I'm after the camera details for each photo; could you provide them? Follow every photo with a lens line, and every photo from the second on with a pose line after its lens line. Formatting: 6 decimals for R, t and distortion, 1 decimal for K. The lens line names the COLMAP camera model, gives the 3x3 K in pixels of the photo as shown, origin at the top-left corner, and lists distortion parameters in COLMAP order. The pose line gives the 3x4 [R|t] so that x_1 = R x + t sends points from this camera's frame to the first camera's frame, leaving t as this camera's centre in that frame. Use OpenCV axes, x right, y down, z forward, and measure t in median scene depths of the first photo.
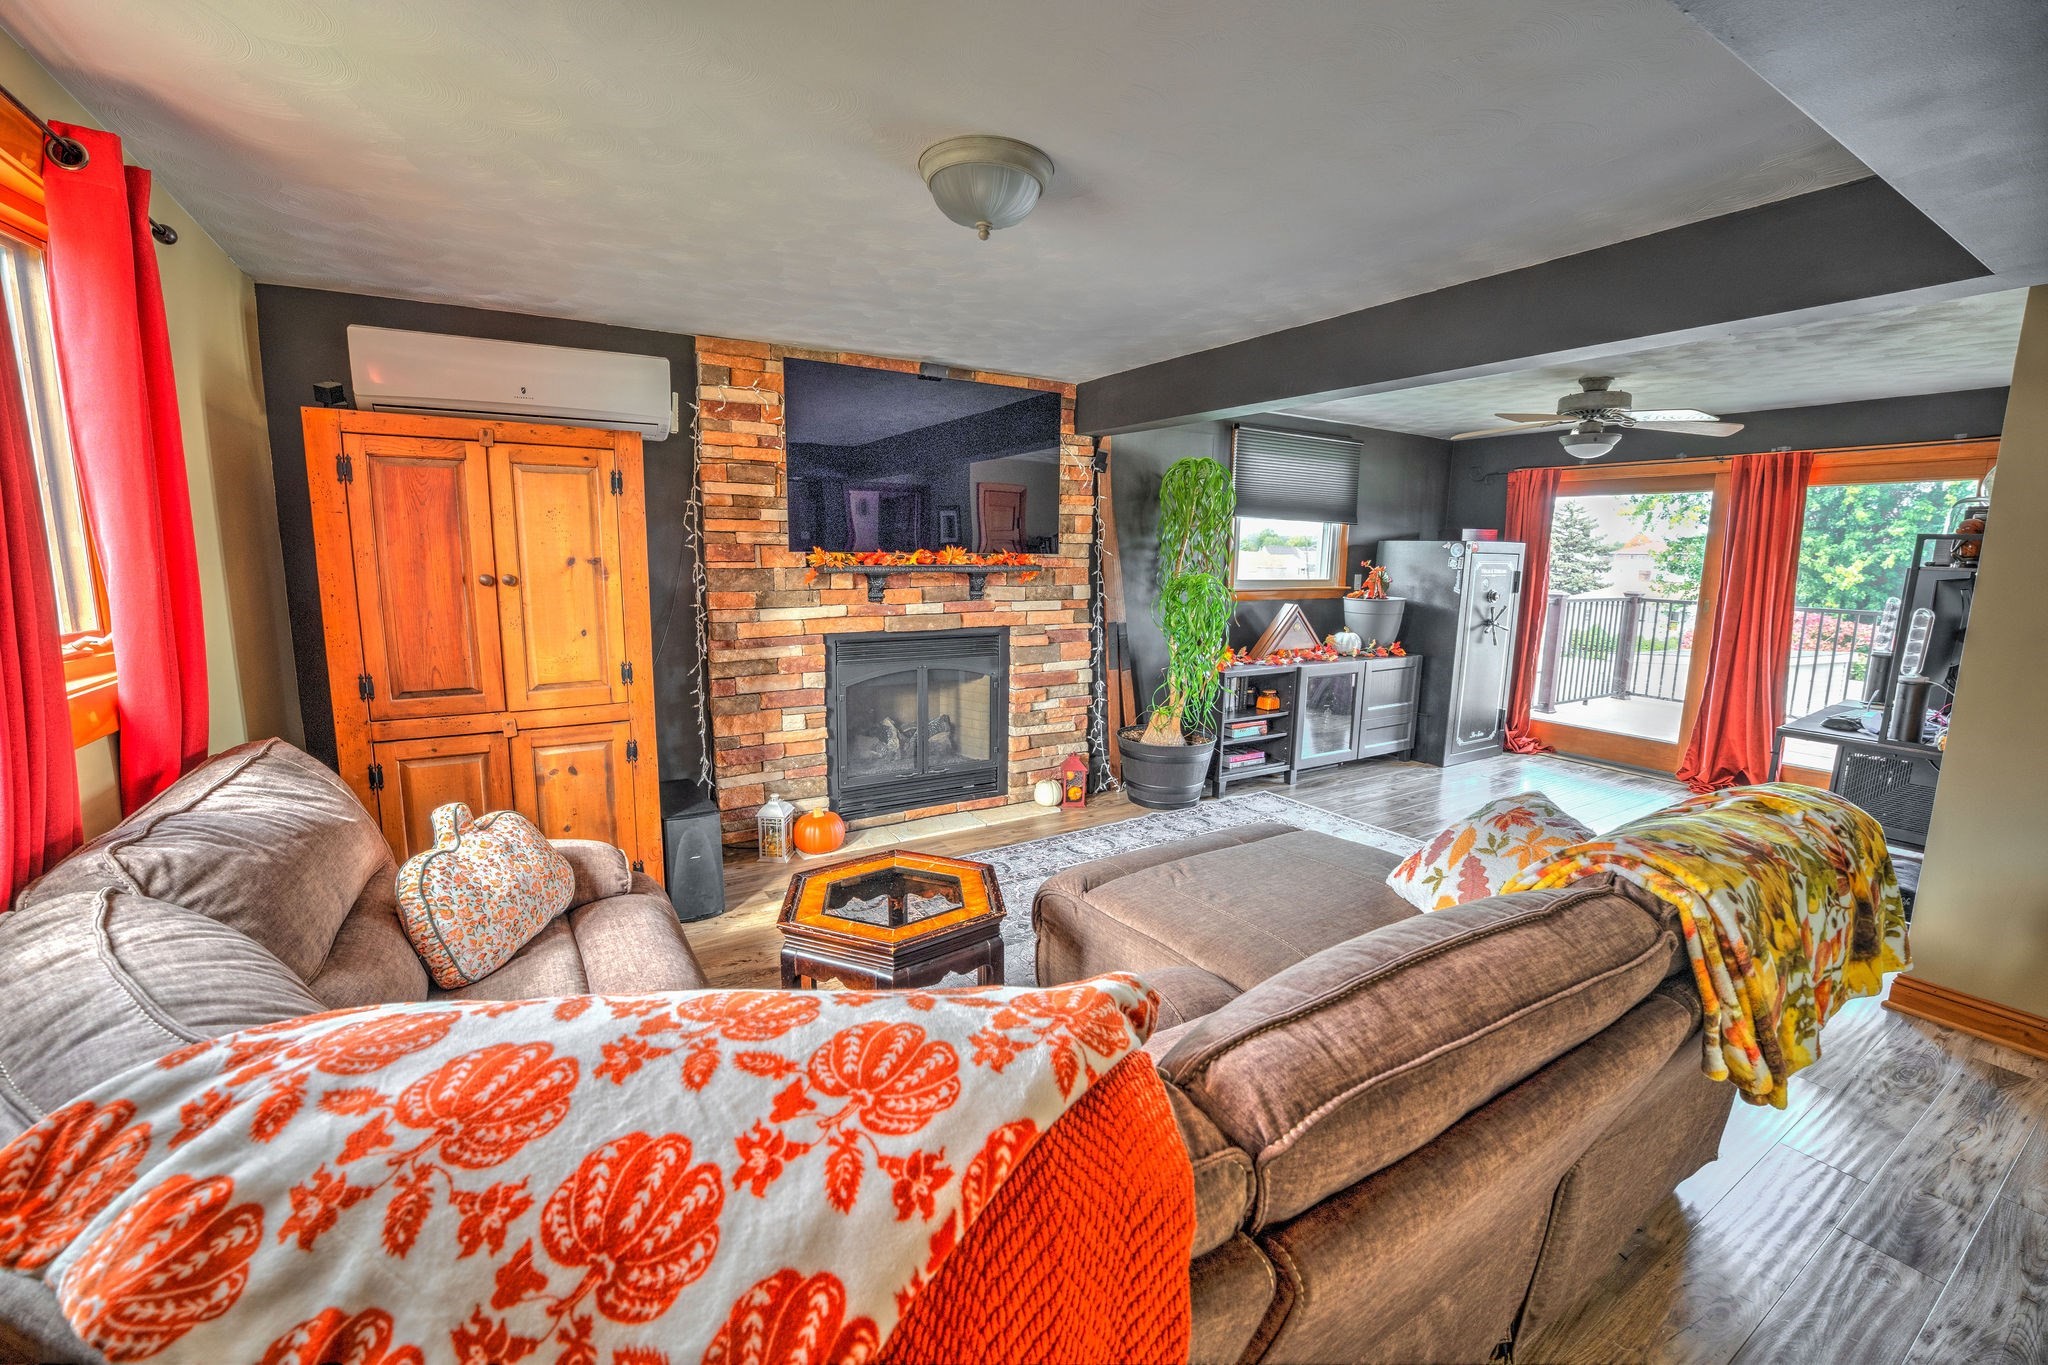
lens RADIAL K [[826.1, 0, 1014.1], [0, 826.1, 681.0], [0, 0, 1]] dist [-0.032527, 0.005181]
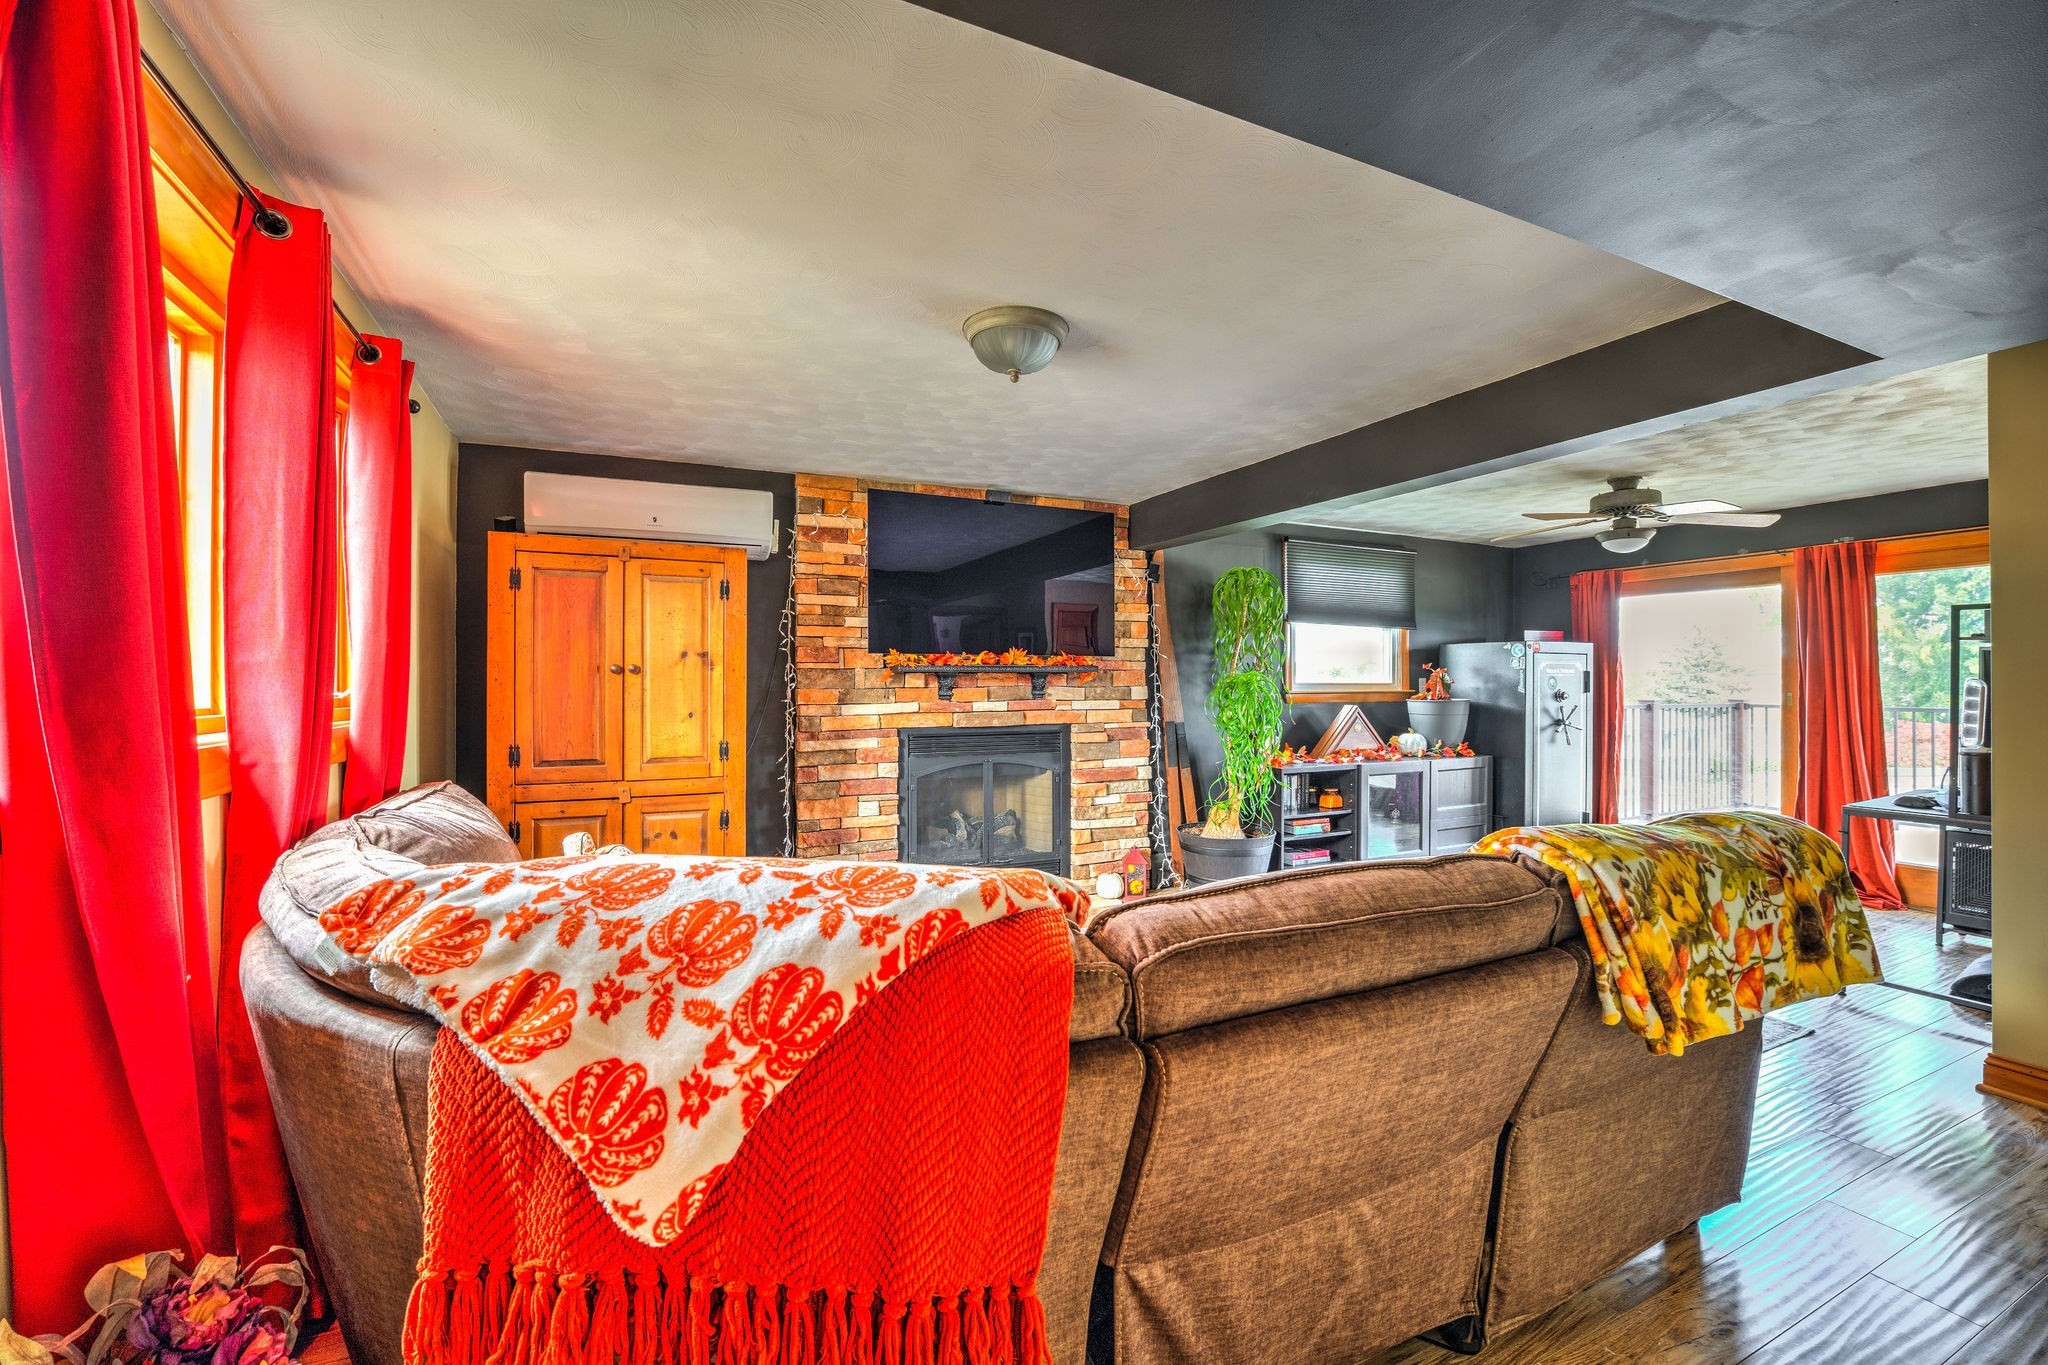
lens RADIAL K [[838.6, 0, 1016.2], [0, 838.6, 681.3], [0, 0, 1]] dist [-0.025104, 0.000163]
pose [[0.993951, -0.014304, -0.108892, 0.057546], [-0.003397, 0.987004, -0.160661, 0.070281], [0.109775, 0.160059, 0.980984, -0.108357]]
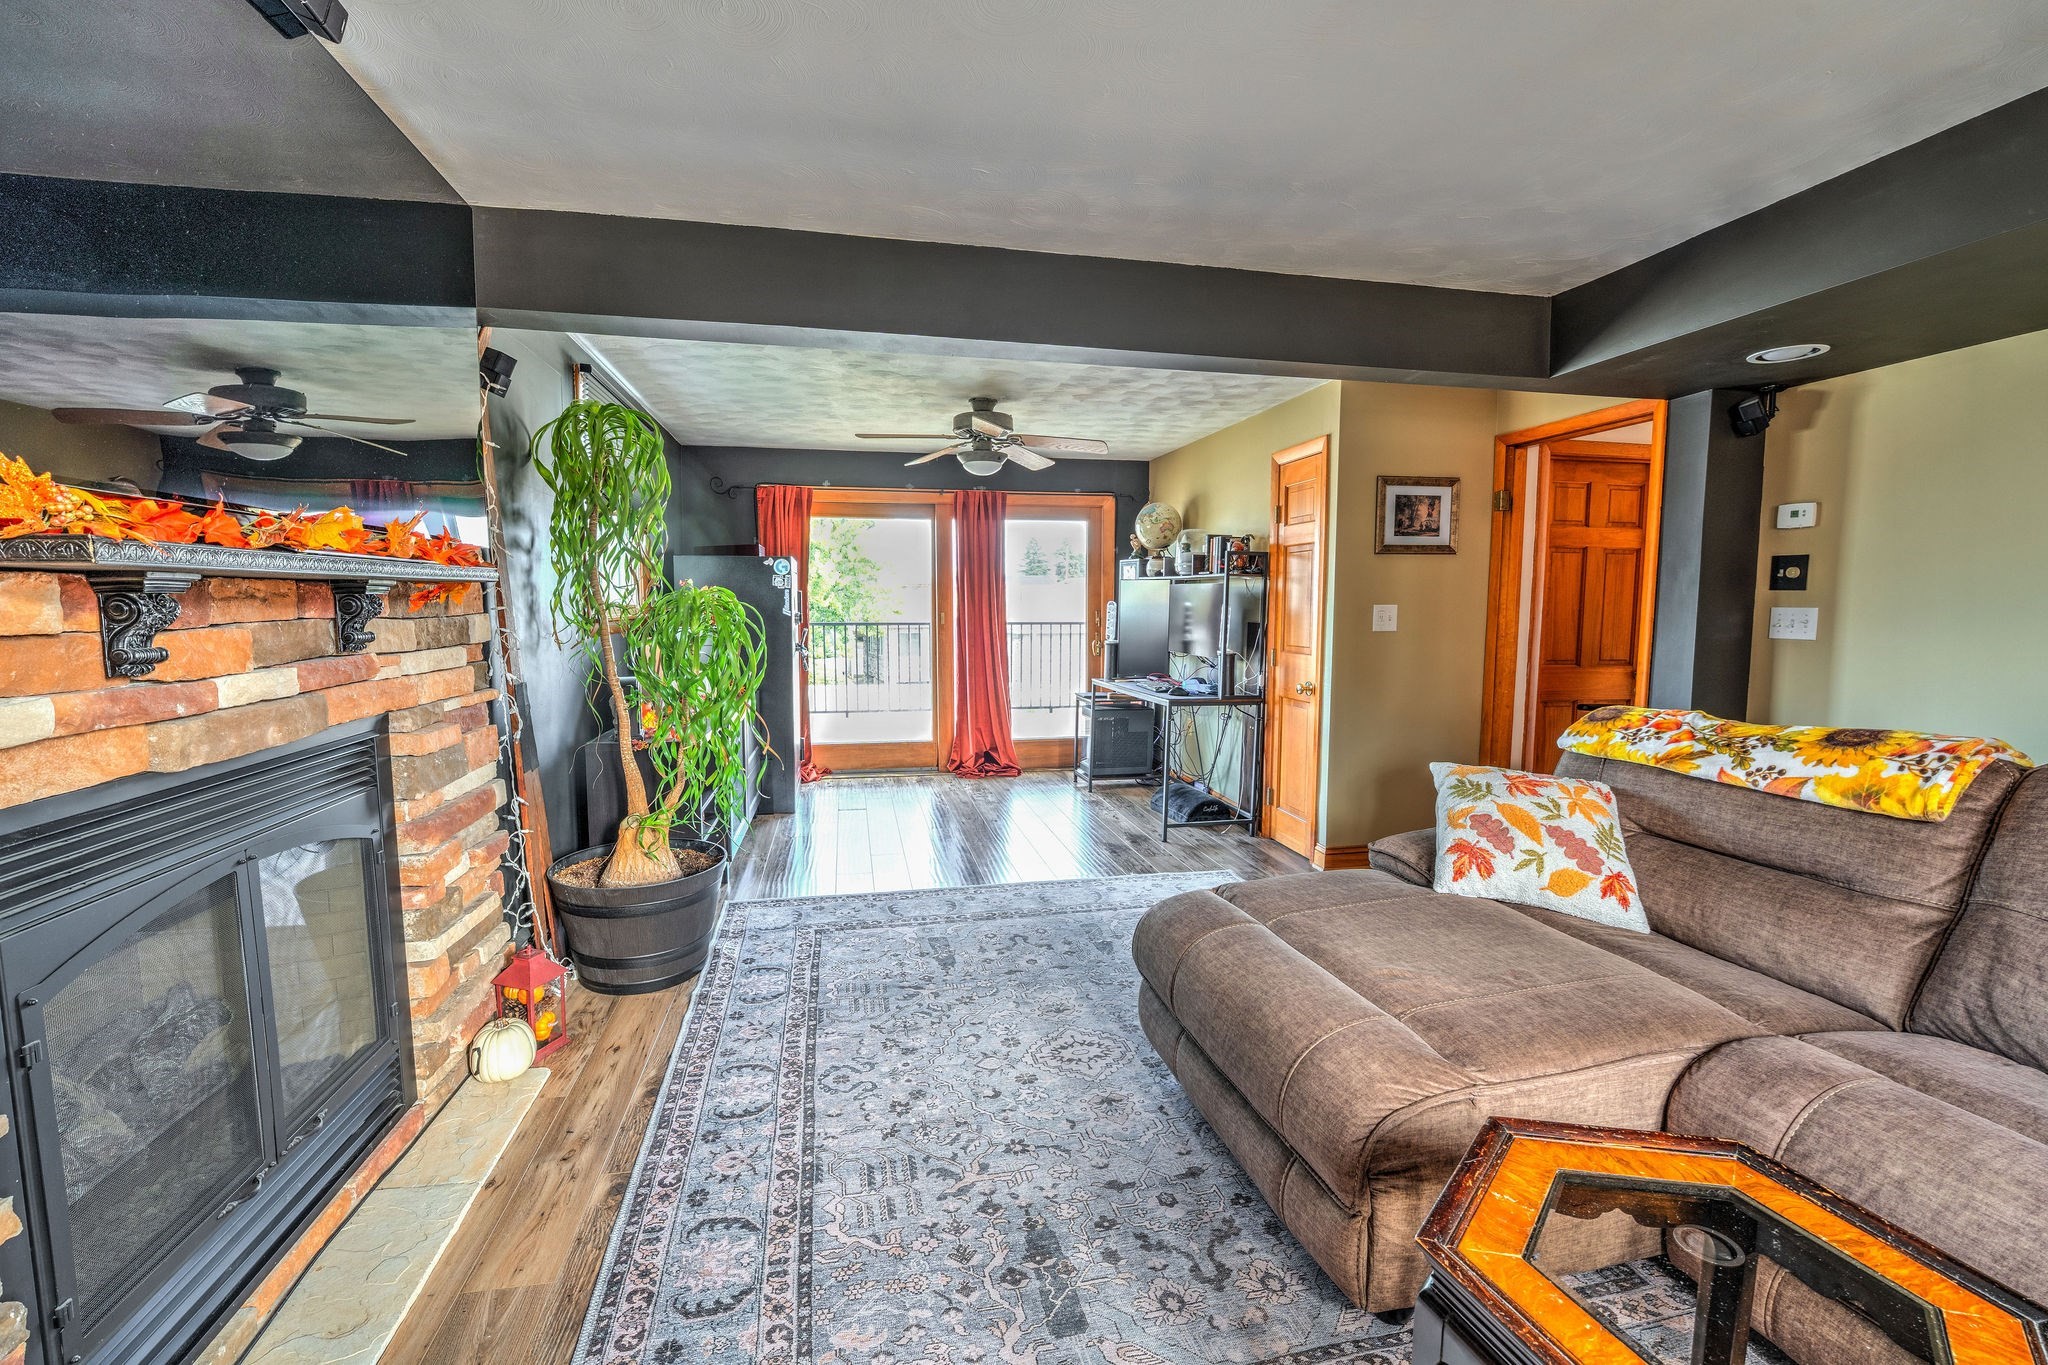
lens RADIAL K [[860.8, 0, 1012.5], [0, 860.8, 683.0], [0, 0, 1]] dist [-0.028125, 0.002994]
pose [[0.340758, -0.099349, 0.934887, -0.398355], [0.148152, 0.987651, 0.050956, -0.073995], [-0.928404, 0.121141, 0.351269, 0.718316]]
